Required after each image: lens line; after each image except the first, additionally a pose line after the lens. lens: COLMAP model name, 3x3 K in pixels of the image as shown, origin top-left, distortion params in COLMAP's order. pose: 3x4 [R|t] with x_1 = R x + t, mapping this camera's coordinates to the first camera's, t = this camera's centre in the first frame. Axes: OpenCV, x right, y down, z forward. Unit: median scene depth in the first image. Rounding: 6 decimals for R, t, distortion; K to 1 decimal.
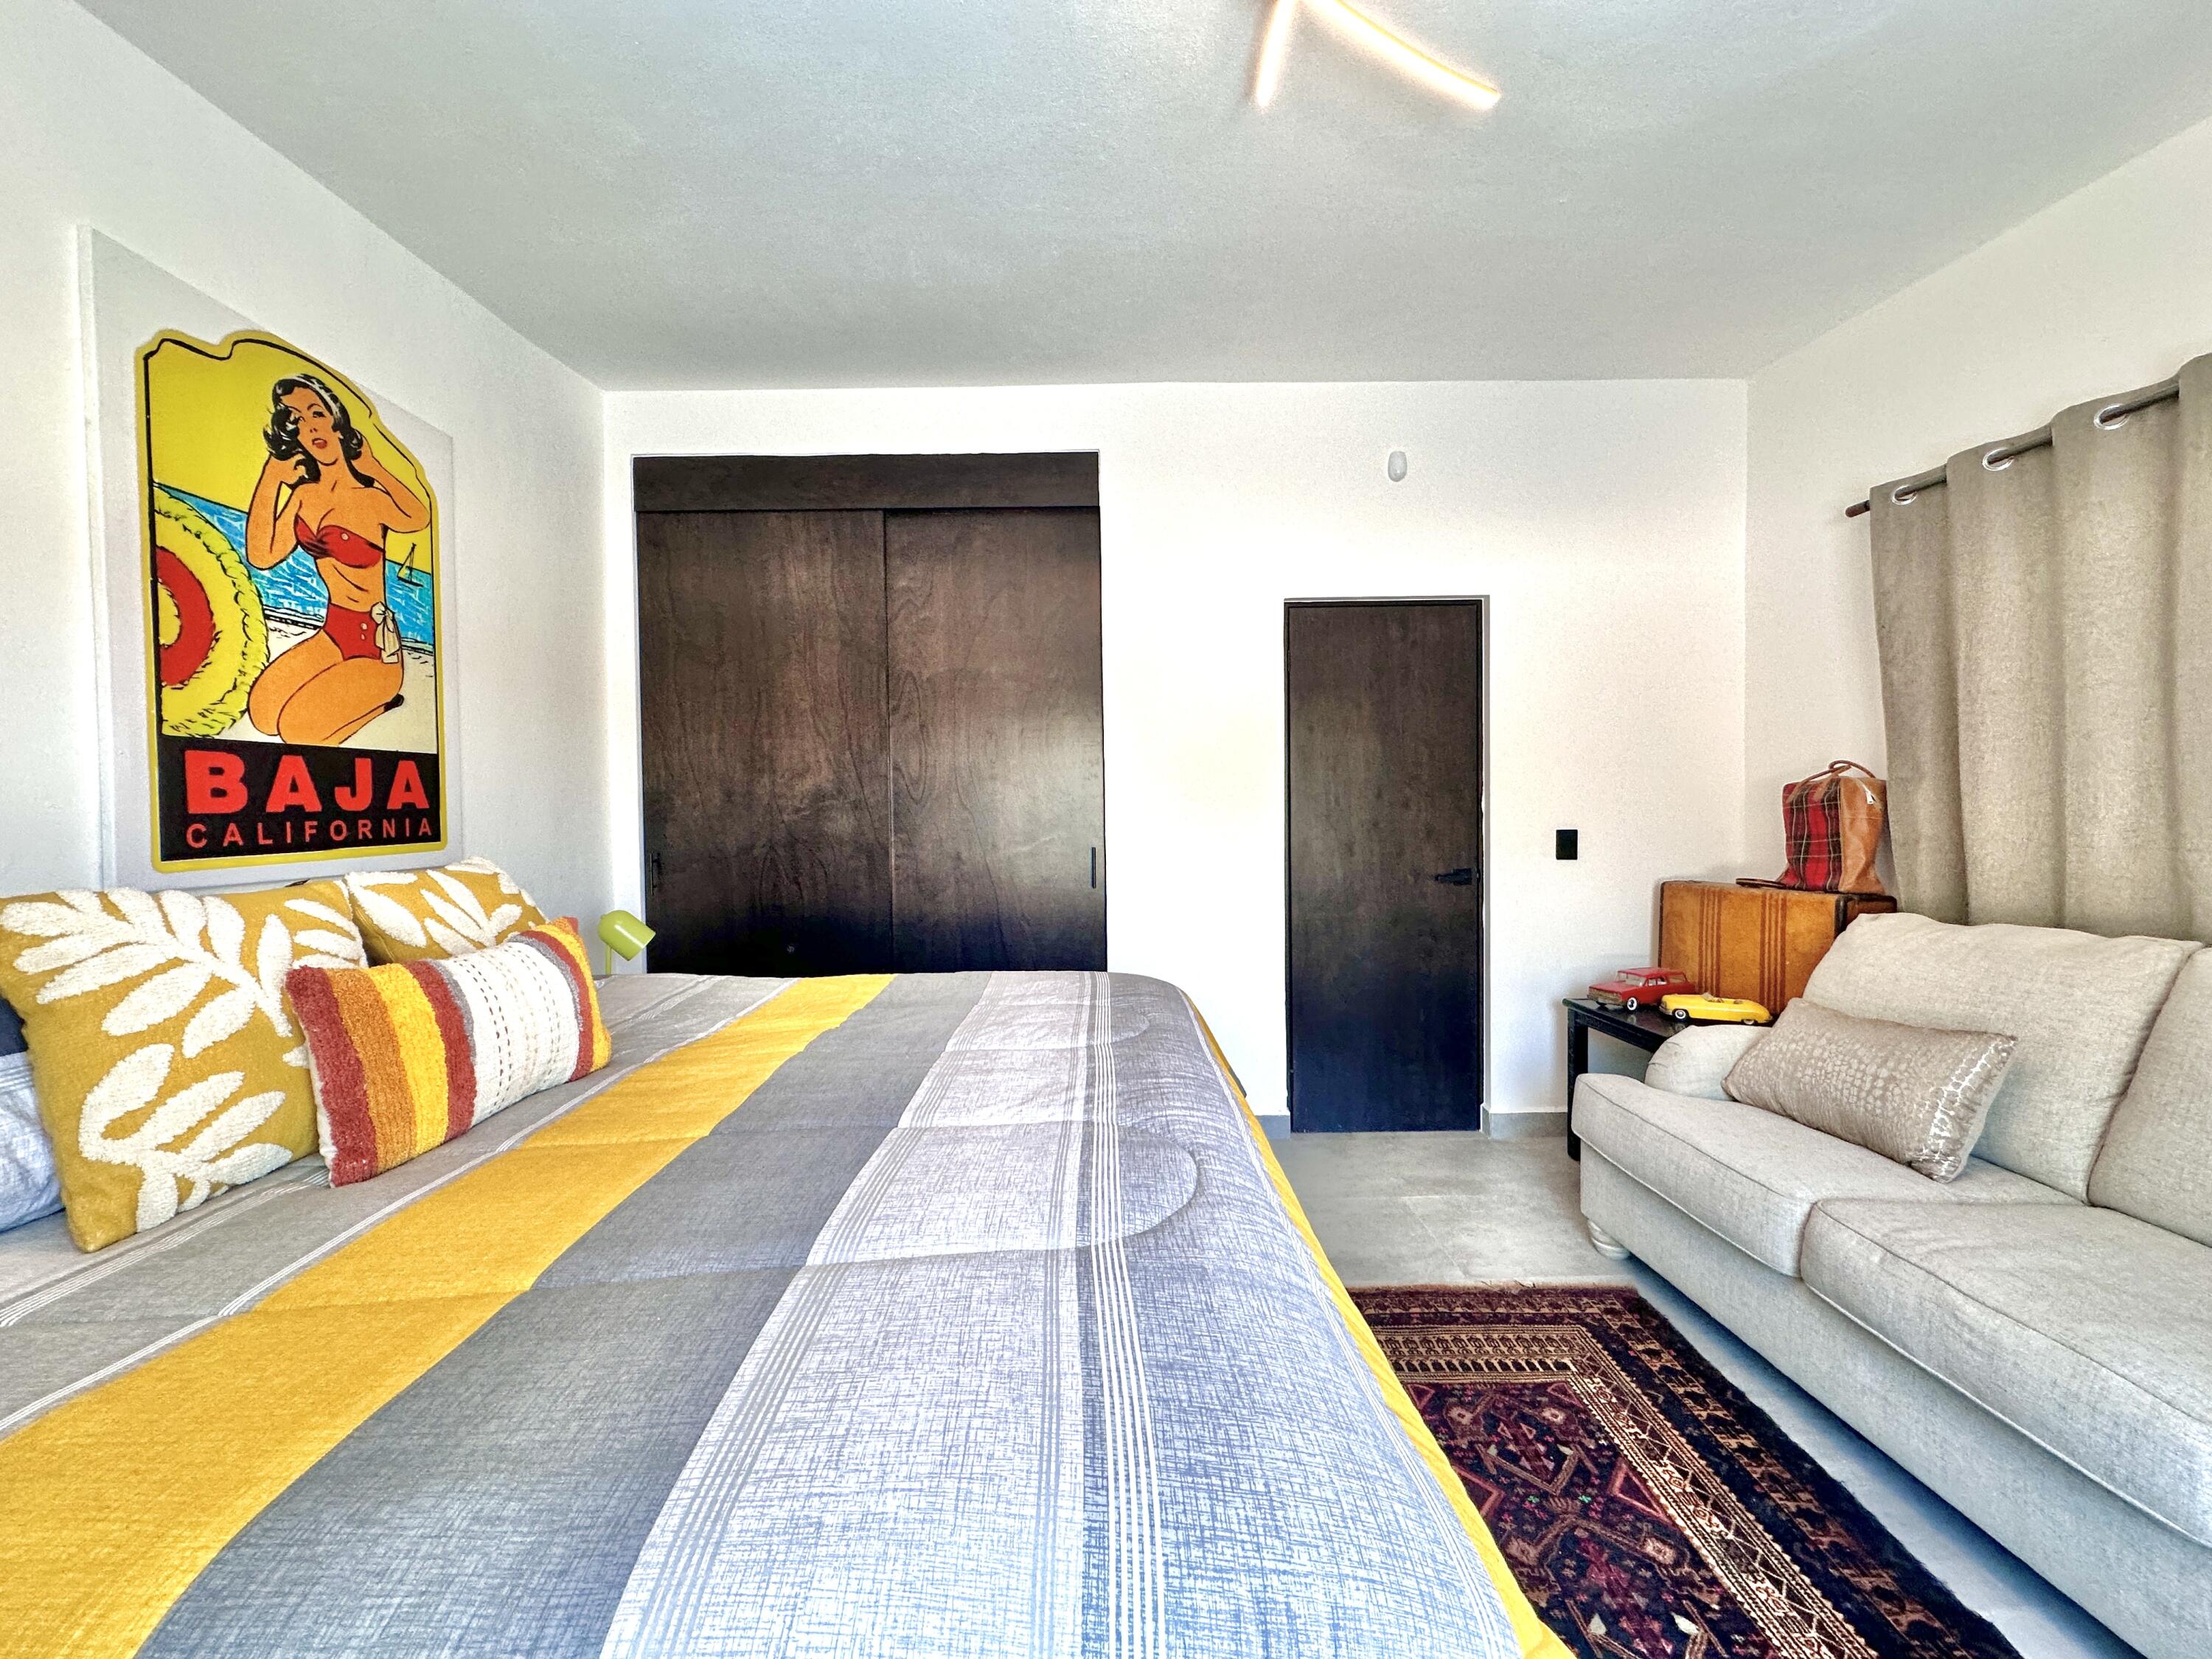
lens RADIAL K [[876.0, 0, 1106.9], [0, 876.0, 827.3], [0, 0, 1]] dist [-0.001984, 0.000065]
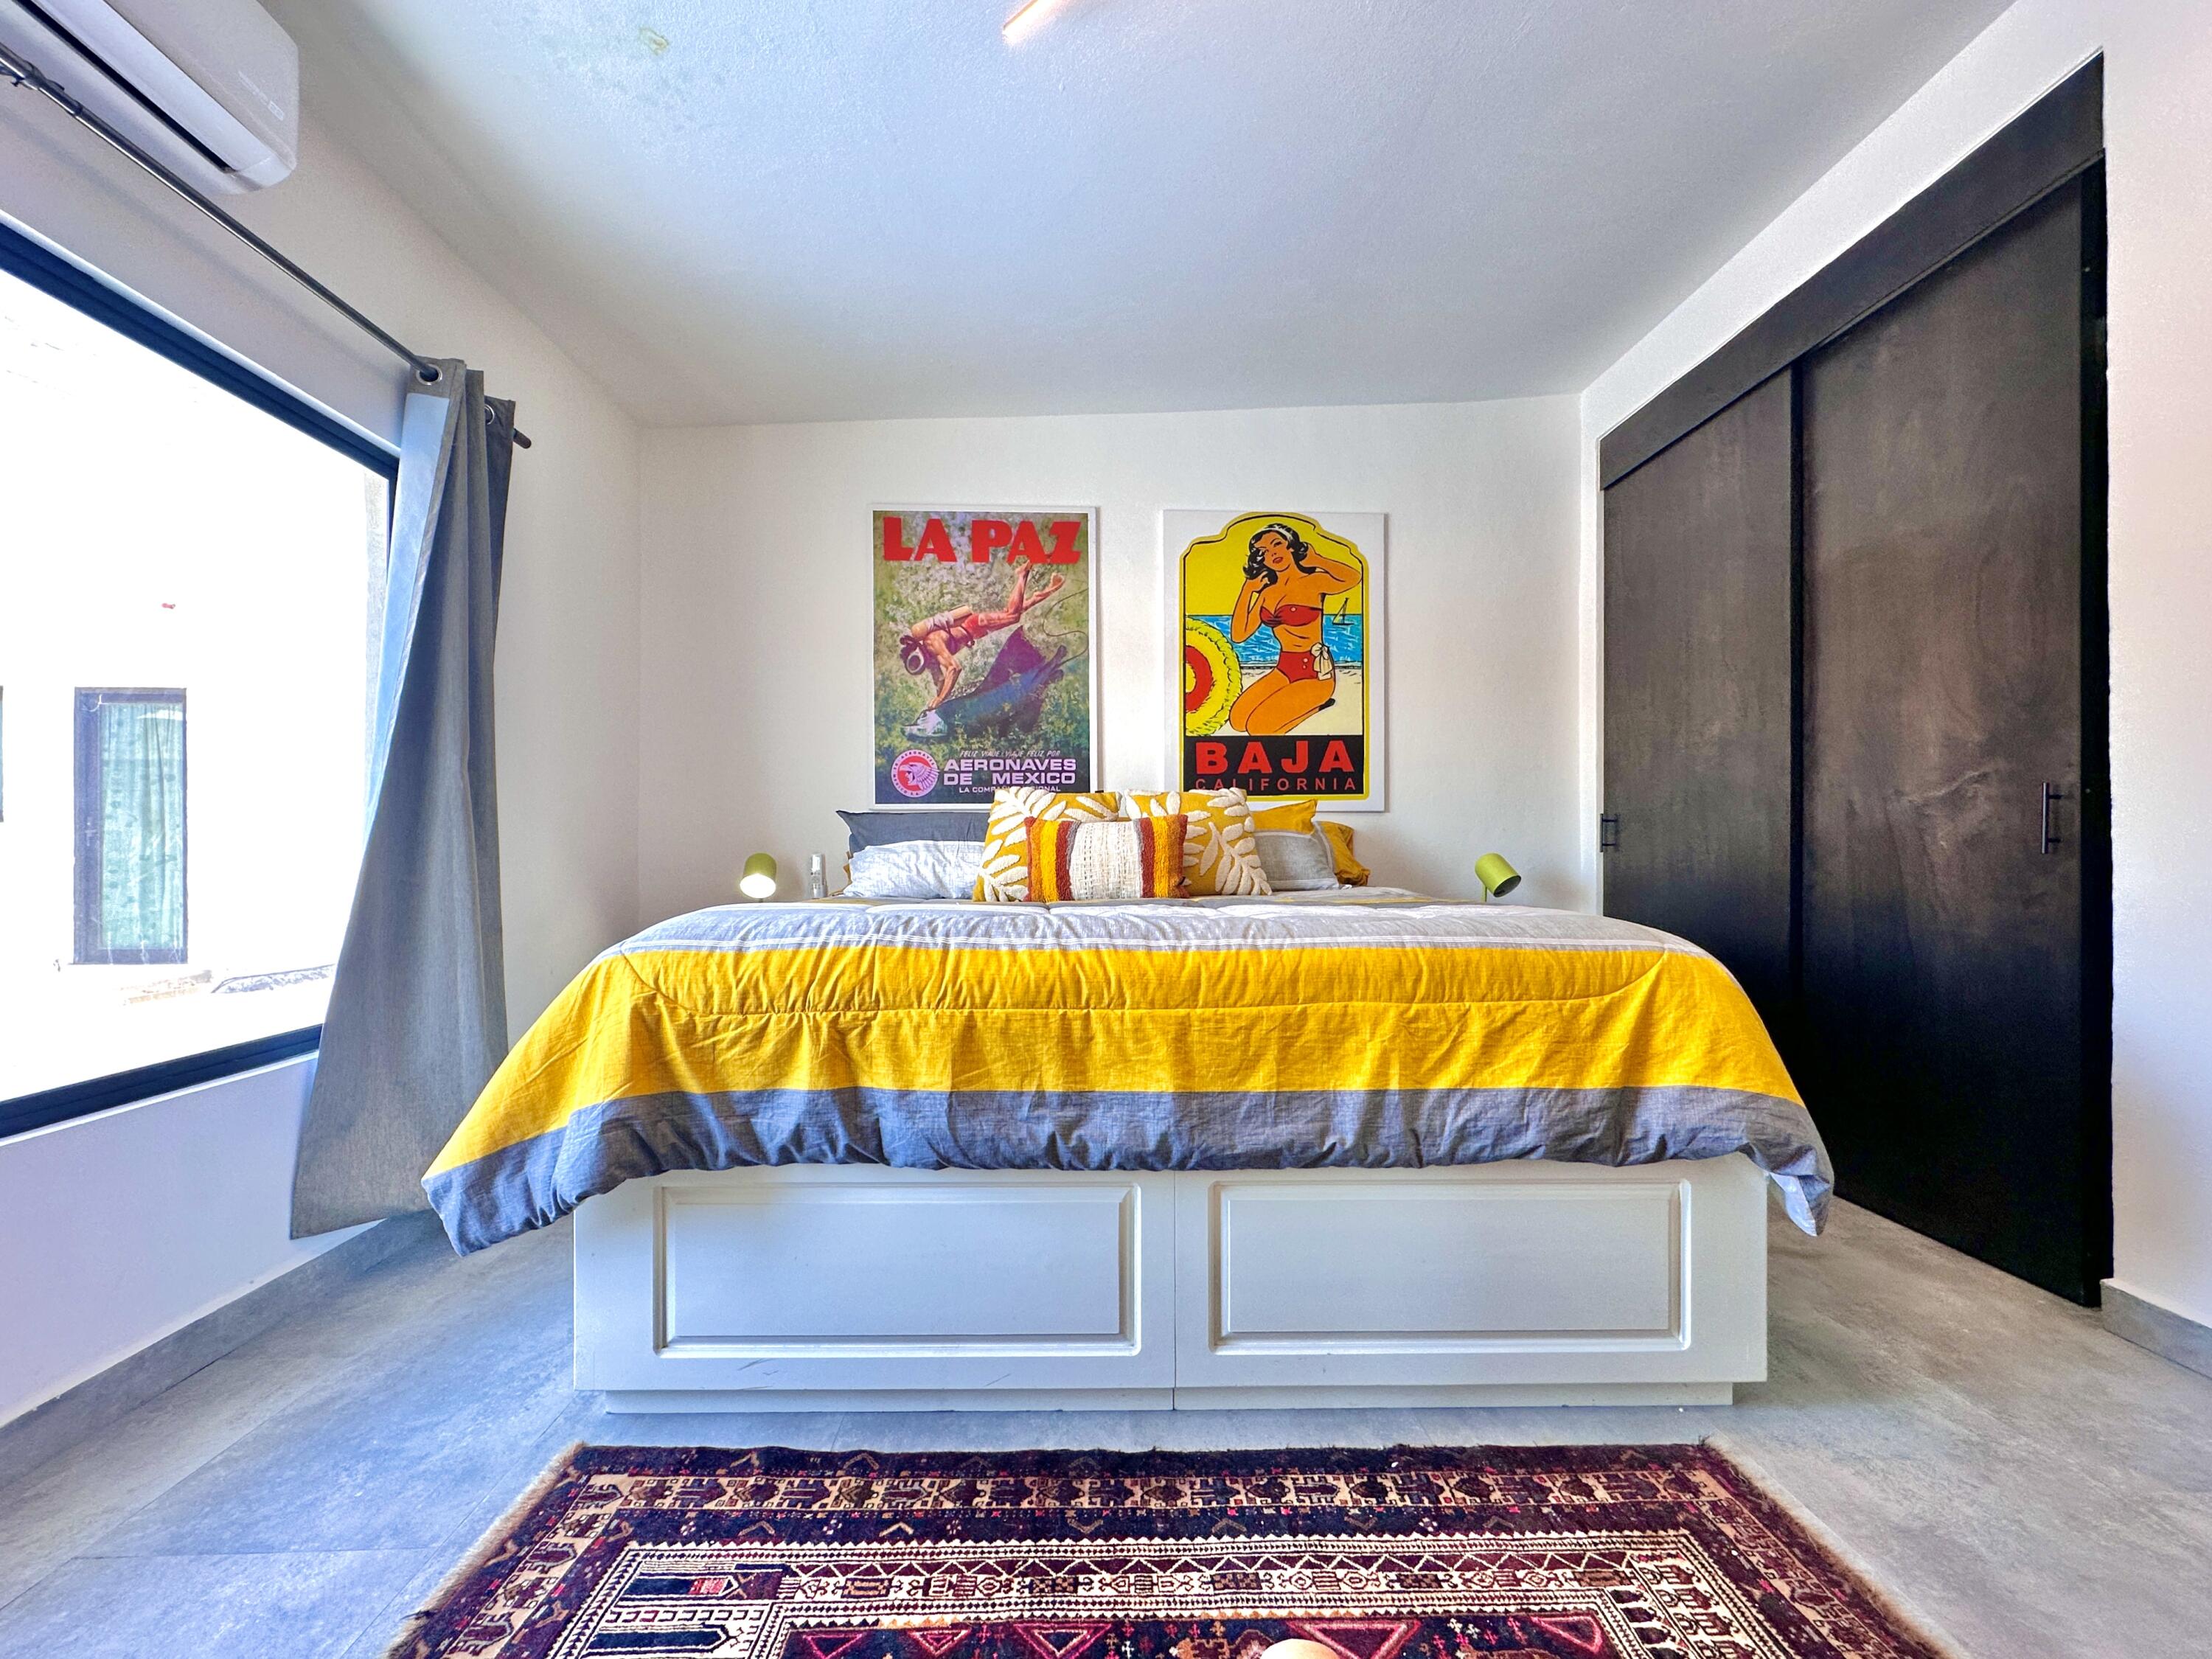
lens RADIAL K [[876.0, 0, 1101.8], [0, 876.0, 847.9], [0, 0, 1]] dist [-0.001984, 0.000065]
pose [[0.049841, 0.016233, -0.998625, 0.856894], [-0.018047, 0.999719, 0.015350, 0.114174], [0.998594, 0.017257, 0.050120, 0.599100]]
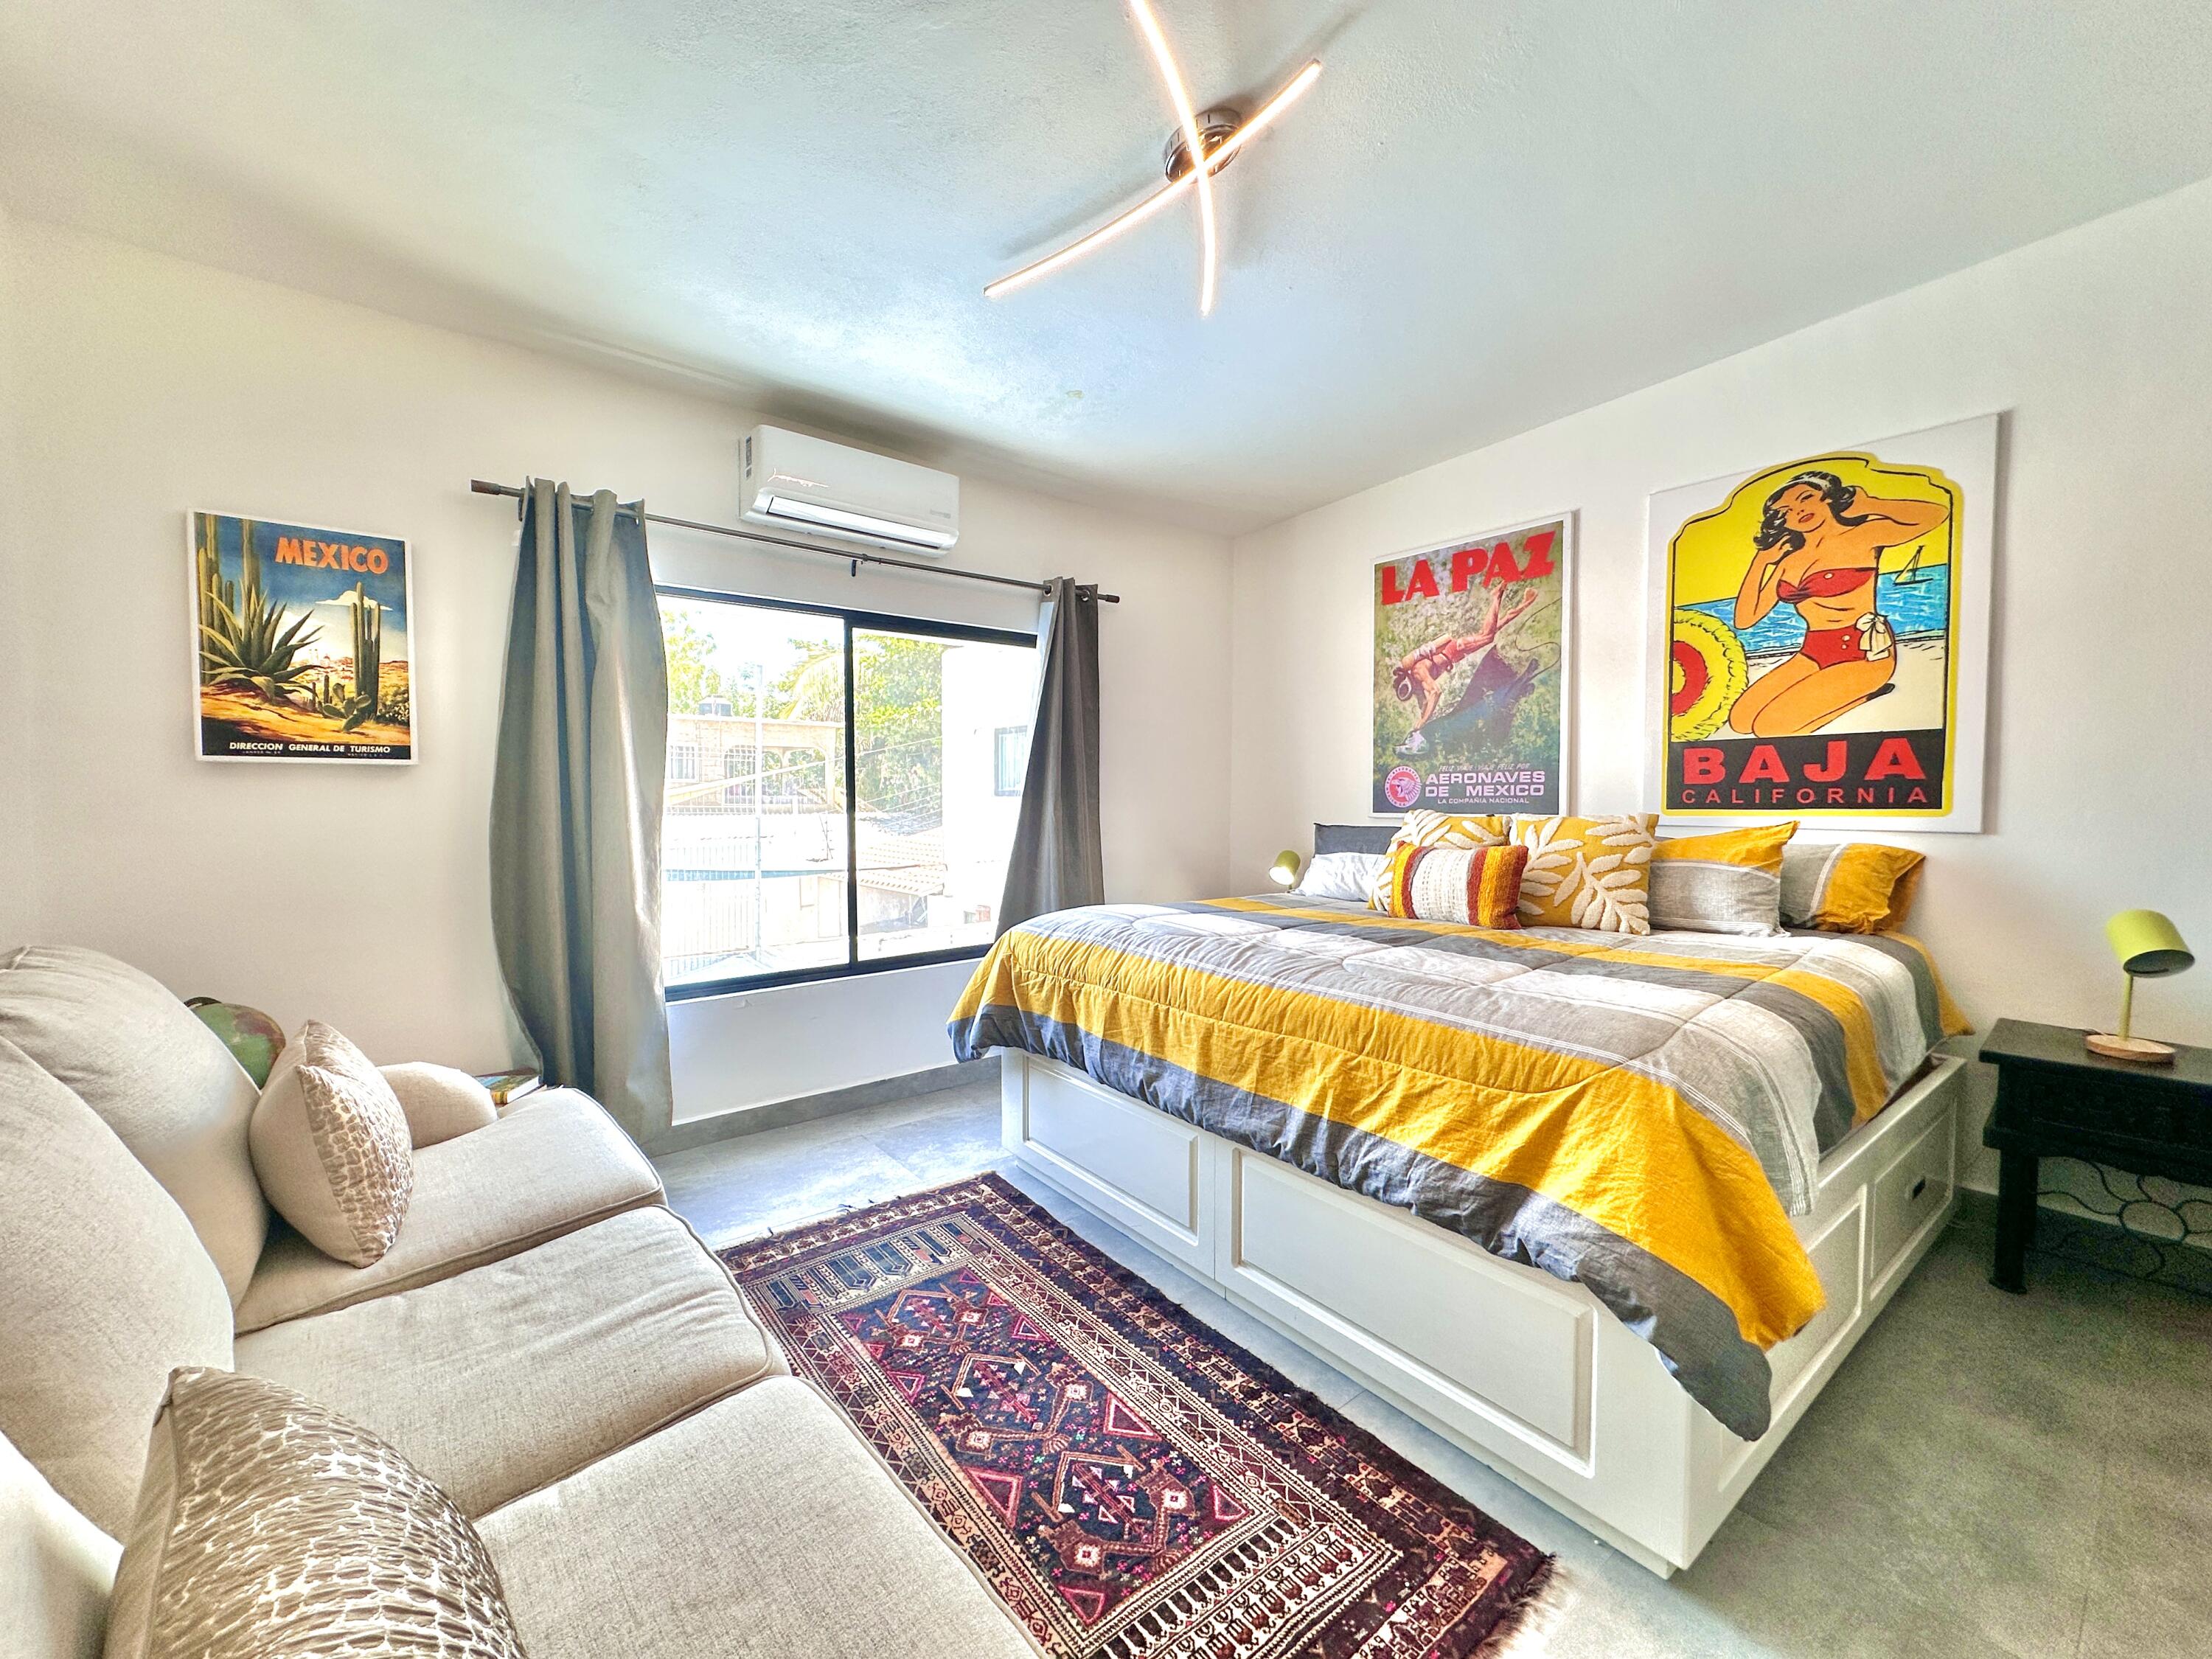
lens RADIAL K [[876.0, 0, 1147.8], [0, 876.0, 825.5], [0, 0, 1]] dist [-0.001984, 0.000065]
pose [[-0.750310, 0.041396, -0.659788, 0.867008], [-0.001045, 0.997962, 0.063802, -0.039034], [0.661085, 0.048561, -0.748738, 1.432797]]
